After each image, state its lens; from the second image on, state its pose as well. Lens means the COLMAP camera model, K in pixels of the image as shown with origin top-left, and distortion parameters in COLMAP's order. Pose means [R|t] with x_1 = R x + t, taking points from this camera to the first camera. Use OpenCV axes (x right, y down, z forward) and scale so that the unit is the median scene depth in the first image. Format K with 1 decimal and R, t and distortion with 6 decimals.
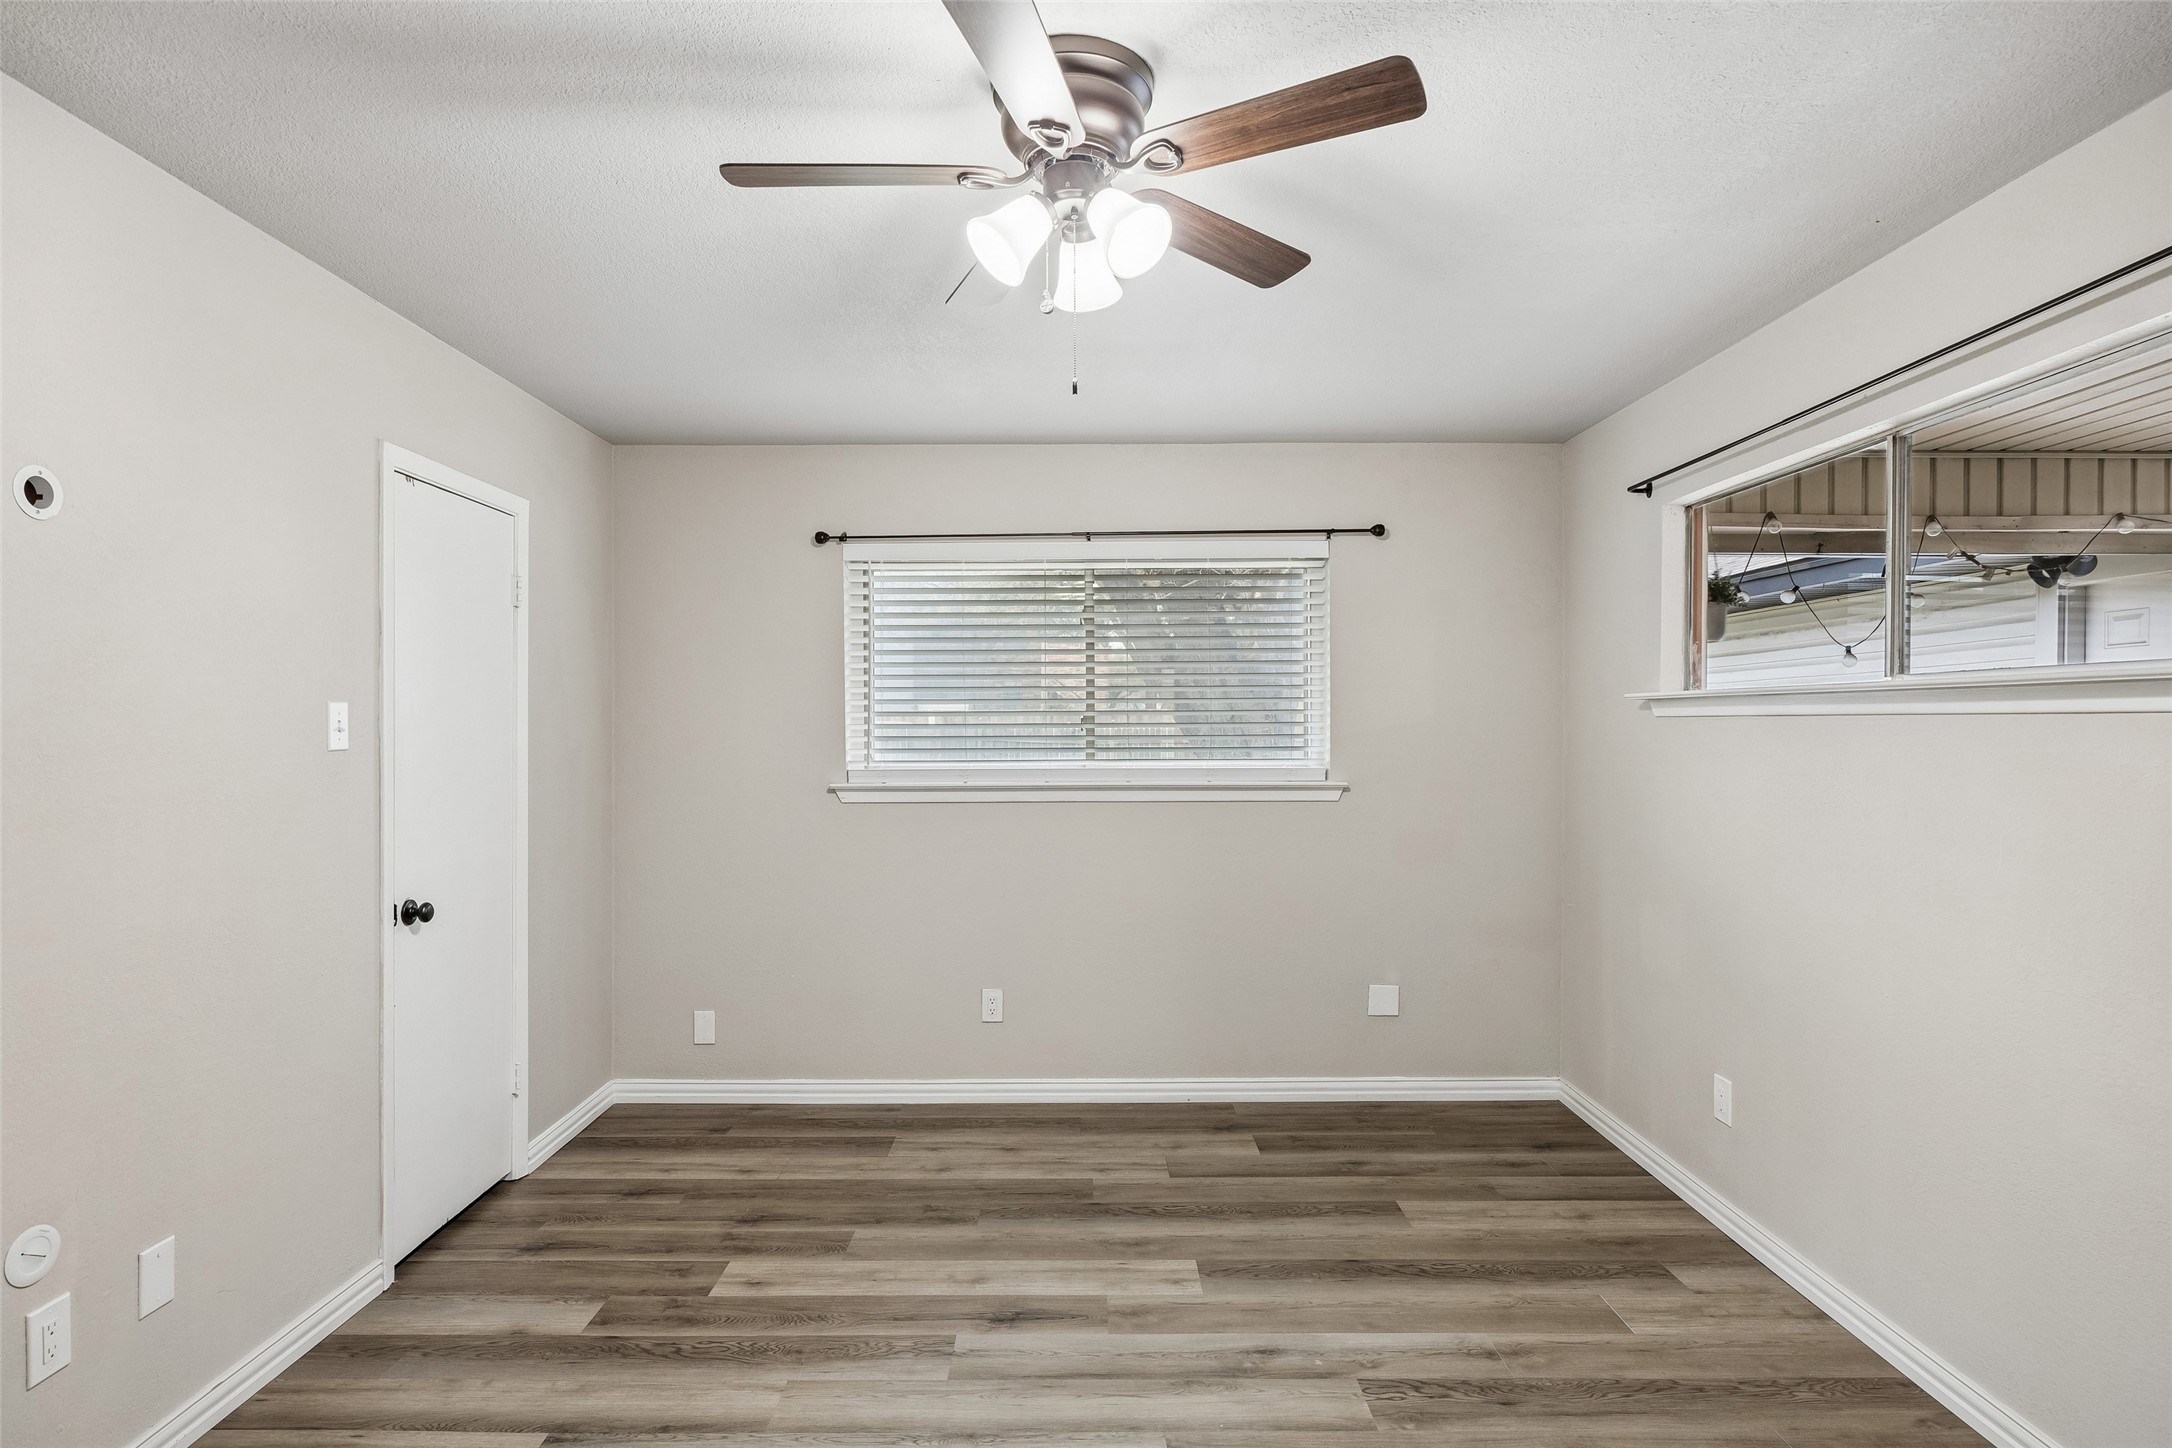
lens RADIAL K [[1115.5, 0, 1088.7], [0, 1115.5, 732.6], [0, 0, 1]] dist [-0.007485, 0.000076]
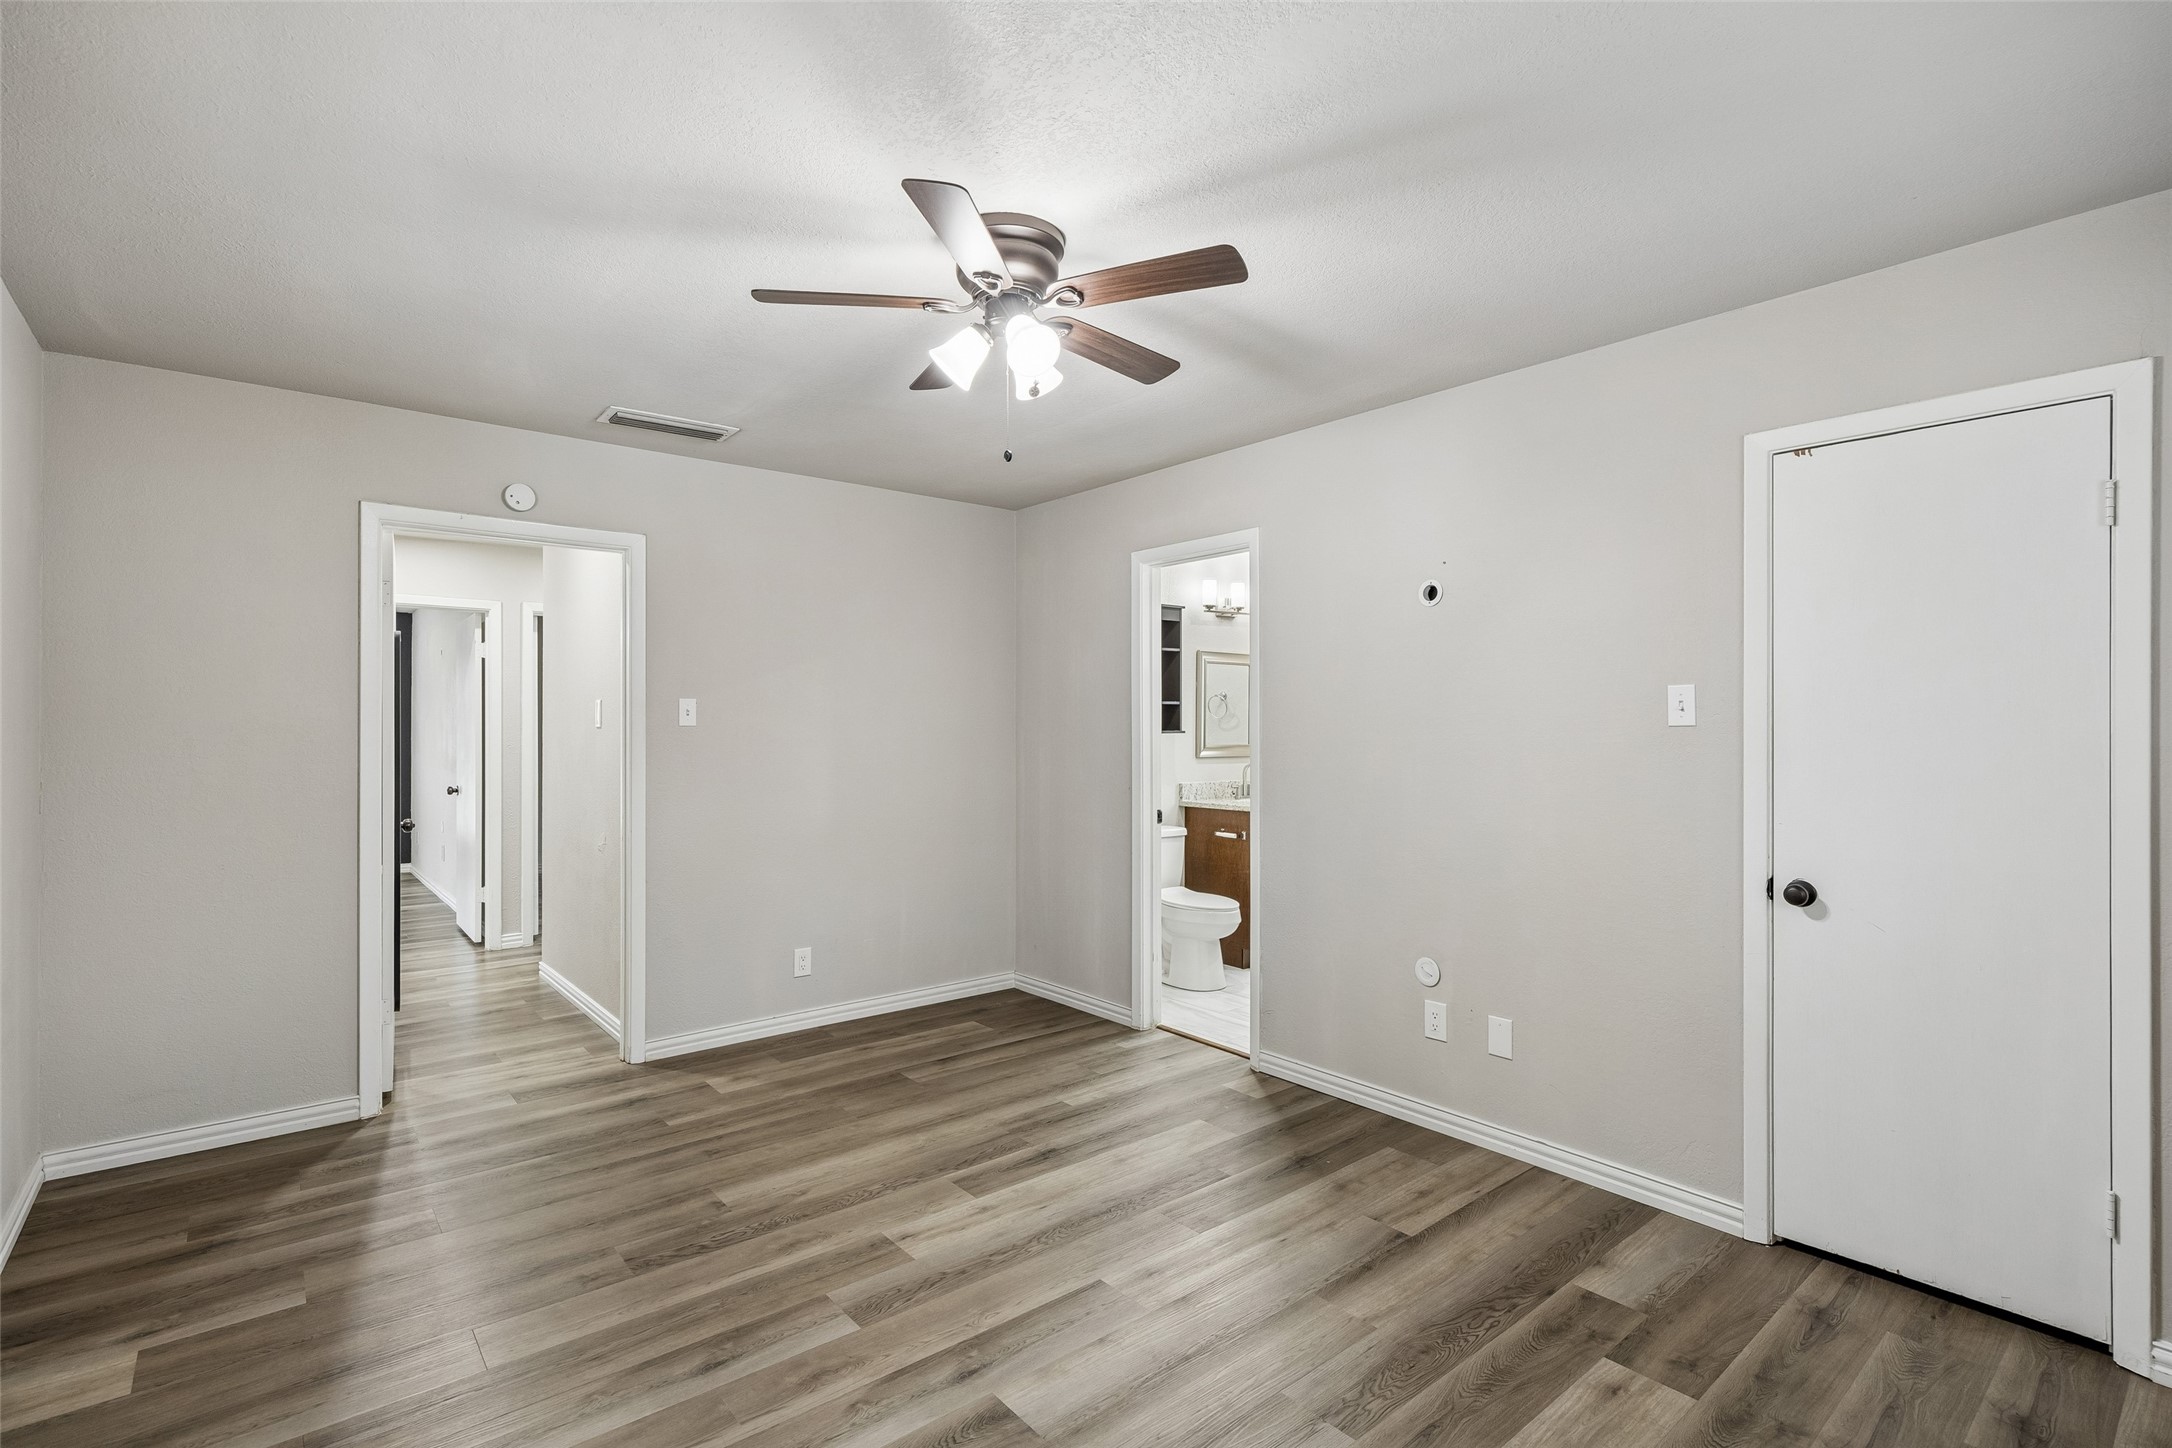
lens RADIAL K [[1019.9, 0, 1058.9], [0, 1019.9, 729.7], [0, 0, 1]] dist [-0.000715, -0.002616]
pose [[-0.789234, -0.003010, -0.614086, 0.443920], [-0.005428, 0.999983, 0.002076, 0.018466], [0.614069, 0.004972, -0.789237, 1.263057]]
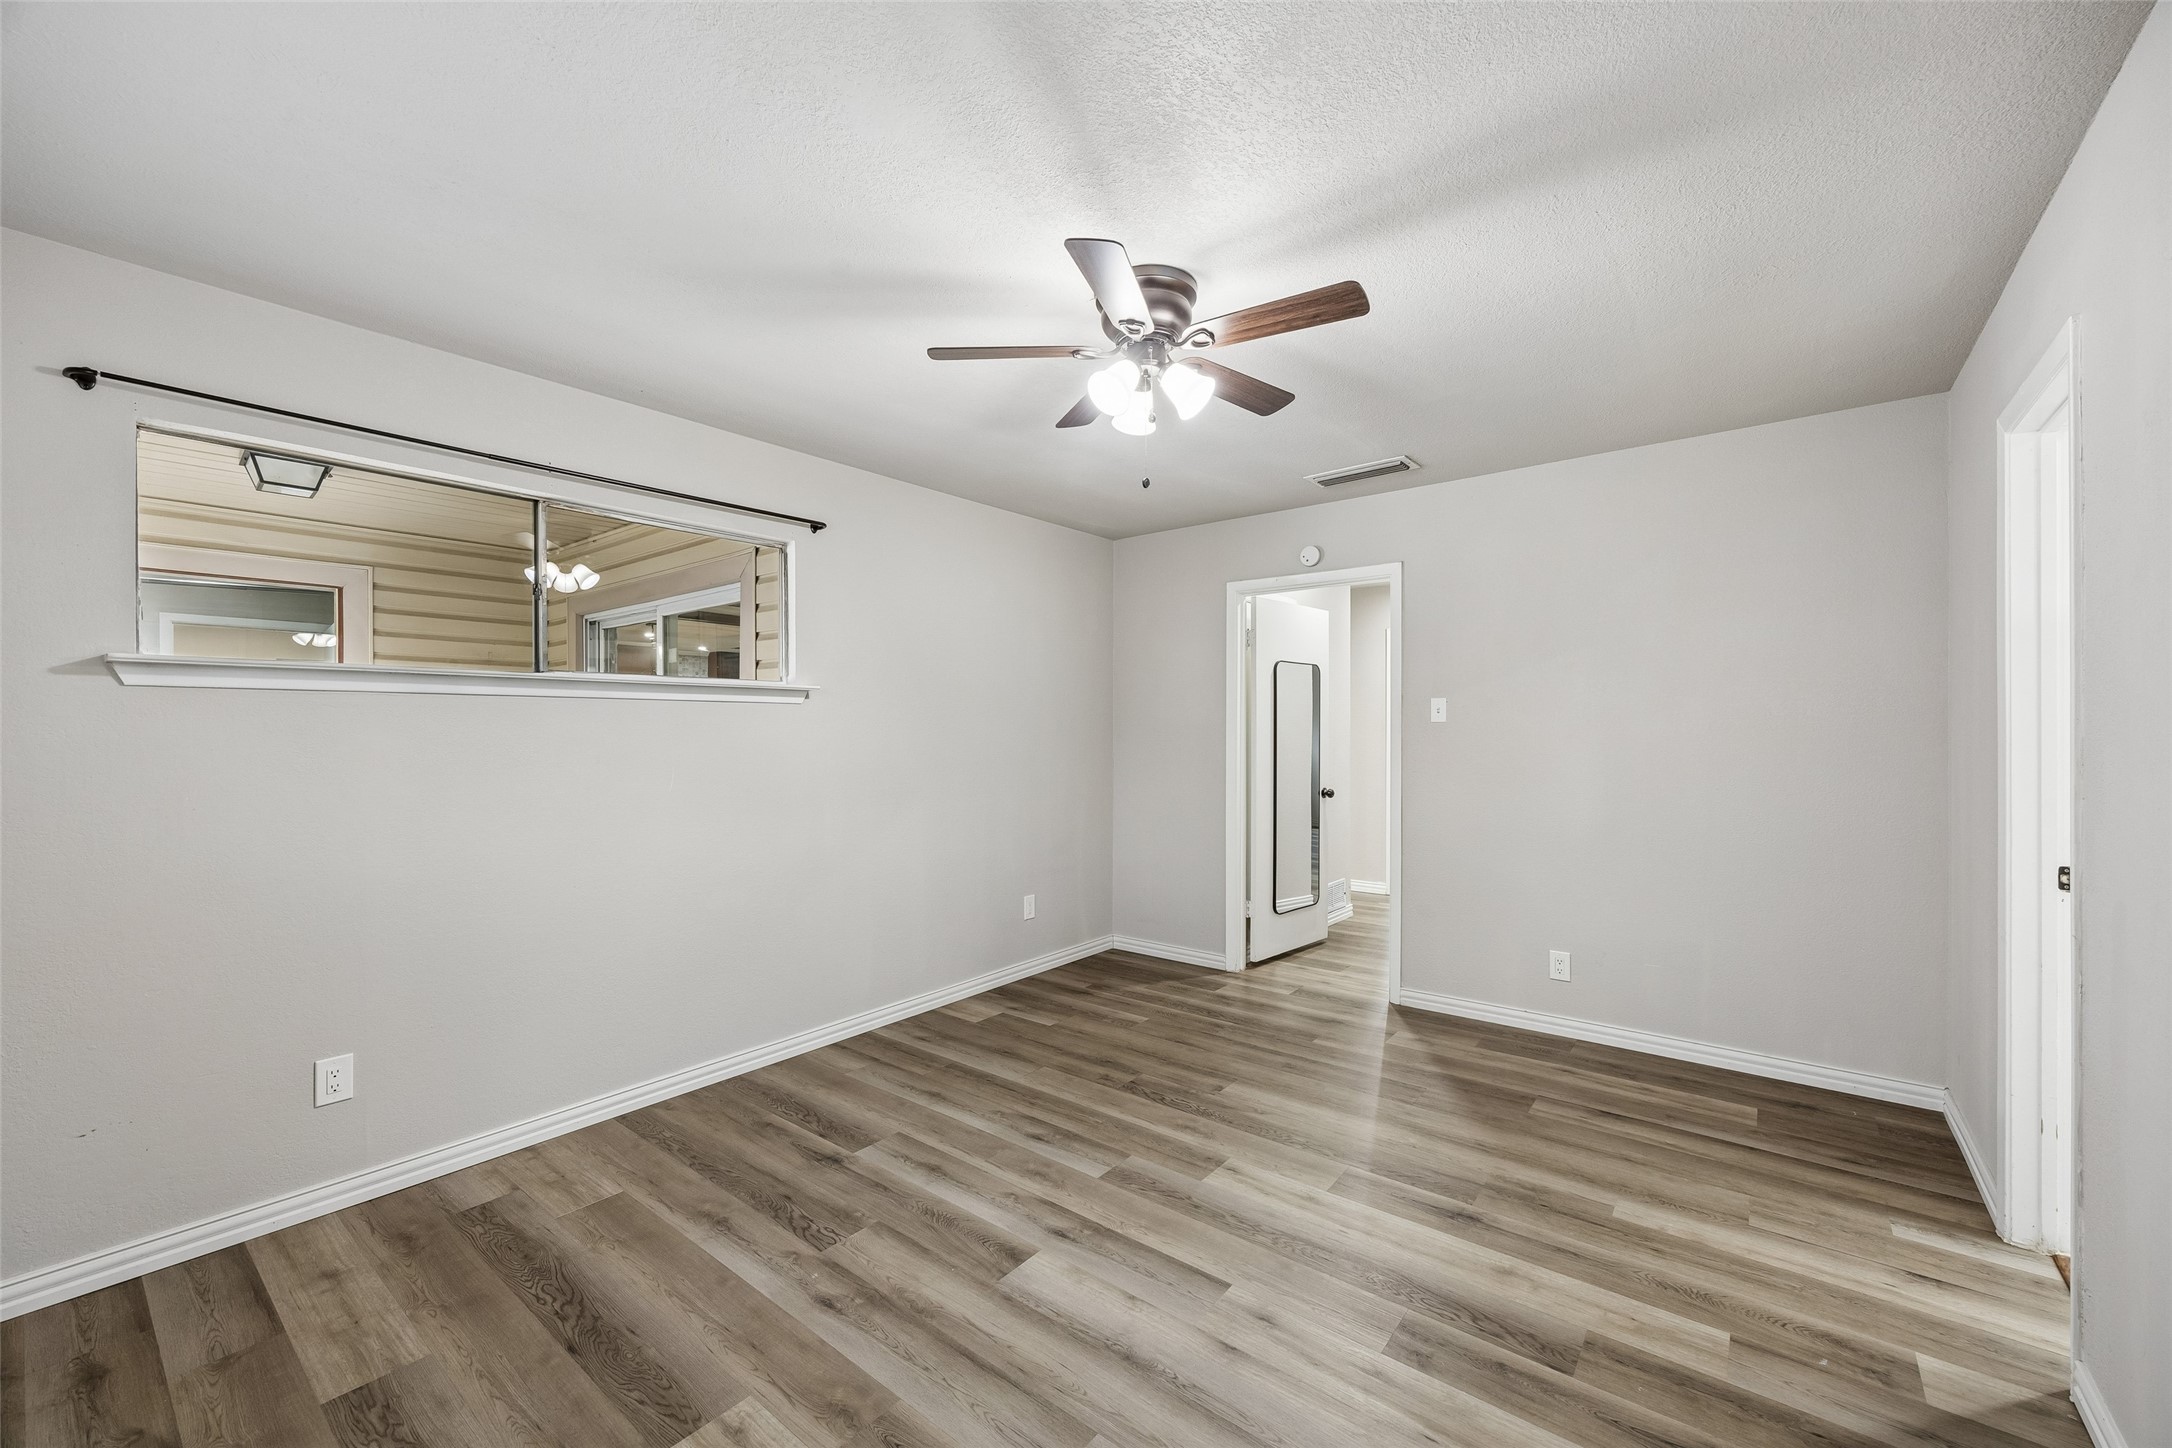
lens RADIAL K [[861.6, 0, 1063.3], [0, 861.6, 734.8], [0, 0, 1]] dist [0.008934, -0.000415]
pose [[-0.761283, -0.008072, 0.648370, -0.441279], [0.001977, 0.999889, 0.014769, 0.017051], [-0.648417, 0.012526, -0.761182, 1.239631]]
